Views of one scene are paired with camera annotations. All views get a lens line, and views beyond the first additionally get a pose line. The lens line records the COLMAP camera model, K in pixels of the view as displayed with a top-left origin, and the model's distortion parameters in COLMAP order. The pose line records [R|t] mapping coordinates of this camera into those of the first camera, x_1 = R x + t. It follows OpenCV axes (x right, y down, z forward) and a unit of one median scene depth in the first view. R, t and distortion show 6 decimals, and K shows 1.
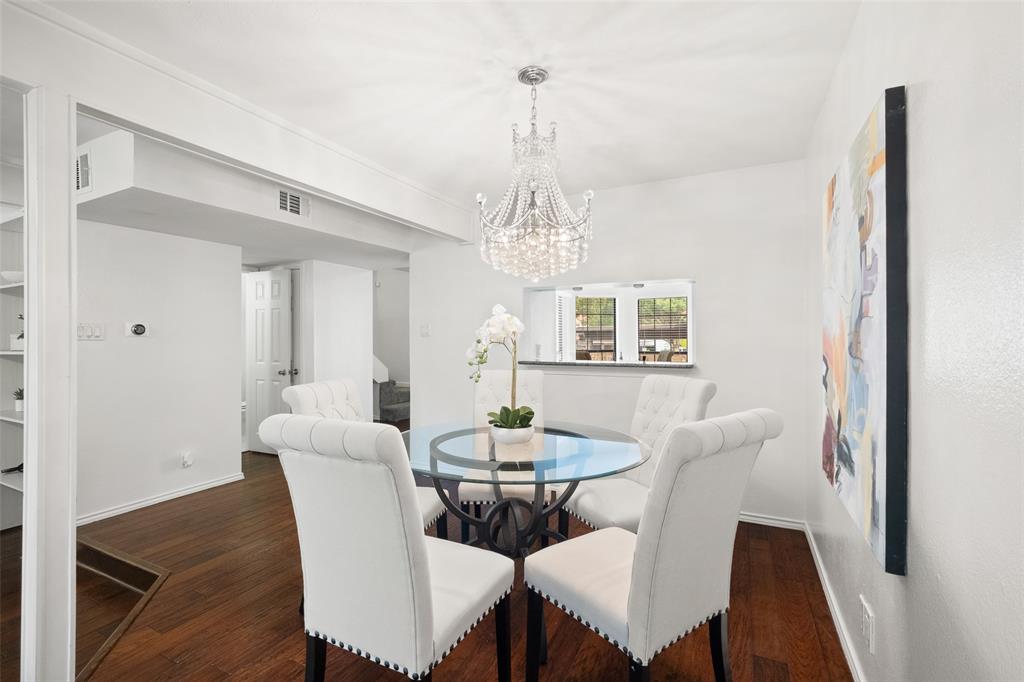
lens RADIAL K [[449.2, 0, 511.7], [0, 449.2, 332.5], [0, 0, 1]] dist [0.010316, 0.000069]
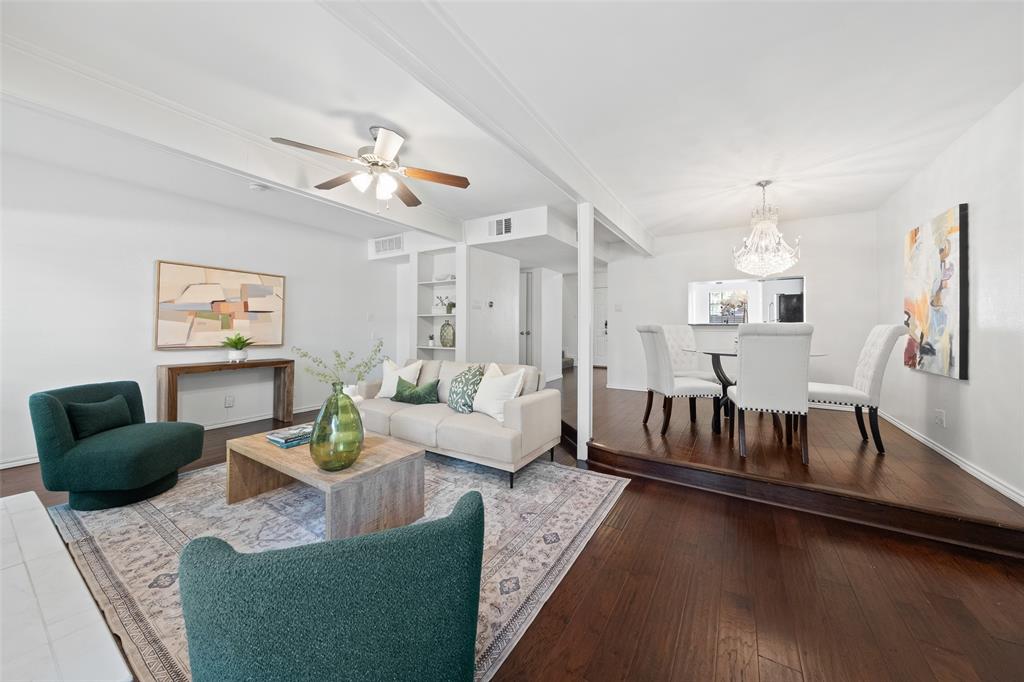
lens RADIAL K [[354.6, 0, 512.4], [0, 354.6, 322.0], [0, 0, 1]] dist [0.000607, 0.000077]
pose [[0.995198, 0.007022, -0.097627, -1.109507], [-0.007317, 0.999970, -0.002661, 0.137124], [0.097606, 0.003363, 0.995220, -0.941579]]
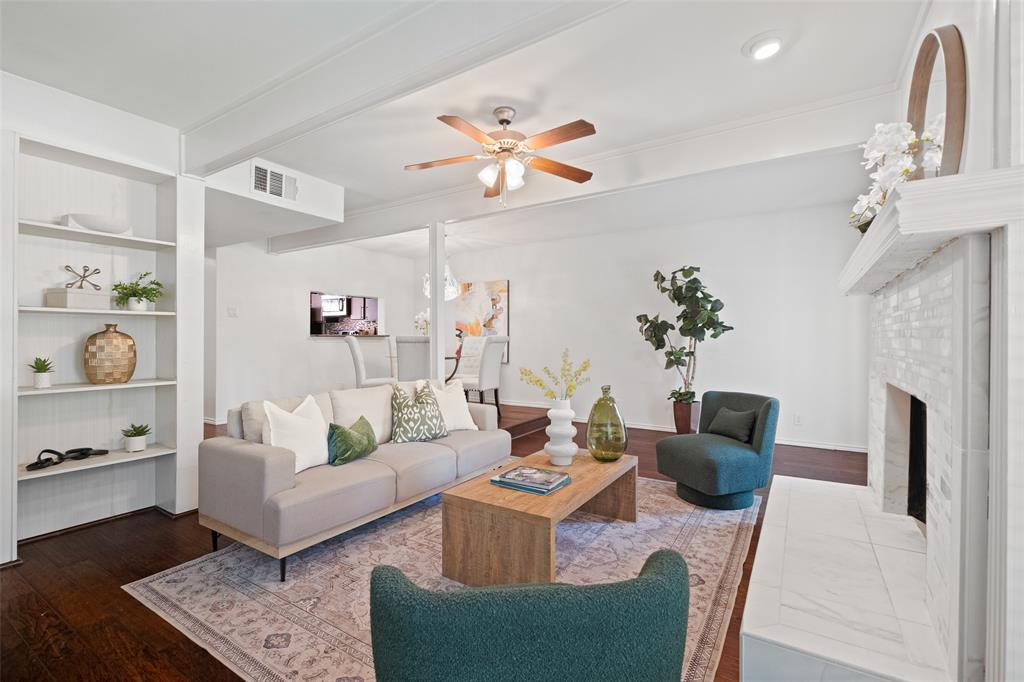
lens RADIAL K [[480.8, 0, 501.8], [0, 480.8, 318.9], [0, 0, 1]] dist [0.000447, 0.000333]
pose [[0.091877, 0.049635, 0.994533, -3.552919], [-0.007617, 0.998763, -0.049142, 0.181329], [-0.995741, -0.003060, 0.092142, 0.333486]]
